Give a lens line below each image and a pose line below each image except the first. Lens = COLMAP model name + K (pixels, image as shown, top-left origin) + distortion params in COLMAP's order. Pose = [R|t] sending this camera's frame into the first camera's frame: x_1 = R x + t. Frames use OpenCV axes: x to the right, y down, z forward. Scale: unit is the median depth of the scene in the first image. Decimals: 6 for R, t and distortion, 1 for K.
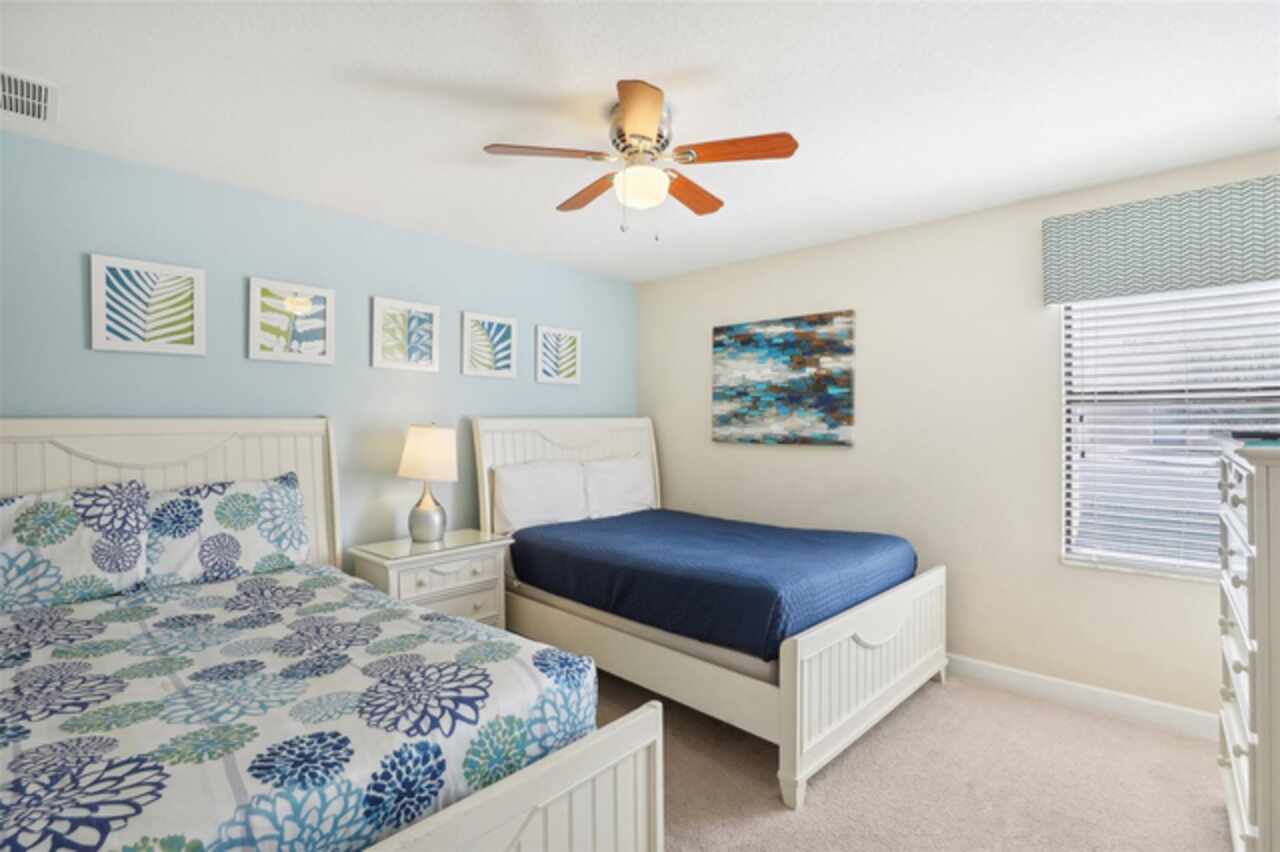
lens RADIAL K [[594.0, 0, 635.8], [0, 594.0, 427.2], [0, 0, 1]] dist [-0.032197, 0.003464]
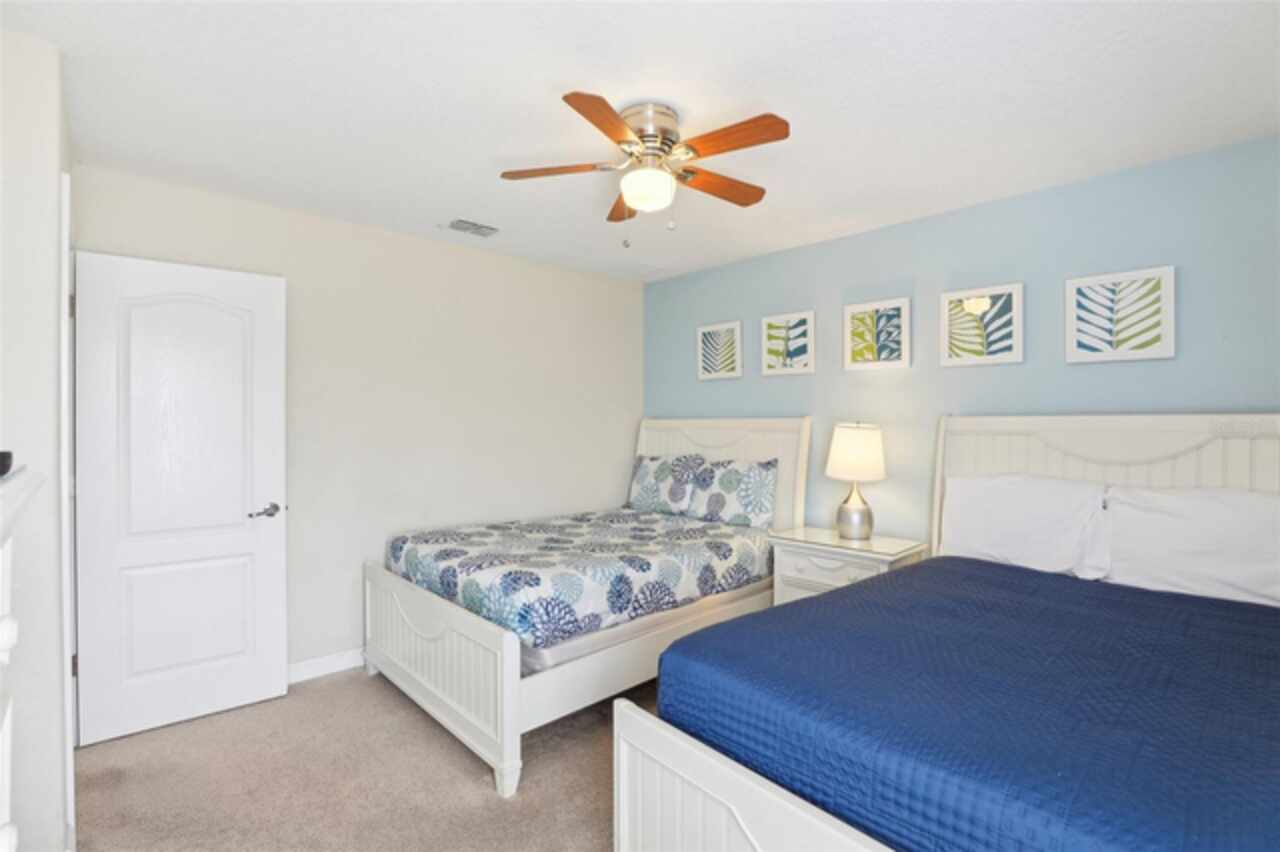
lens RADIAL K [[594.0, 0, 635.8], [0, 594.0, 419.6], [0, 0, 1]] dist [-0.032197, 0.003464]
pose [[-0.071850, 0.003165, -0.997410, 0.693513], [-0.005944, 0.999976, 0.003601, -0.013324], [0.997398, 0.006187, -0.071830, 0.707651]]
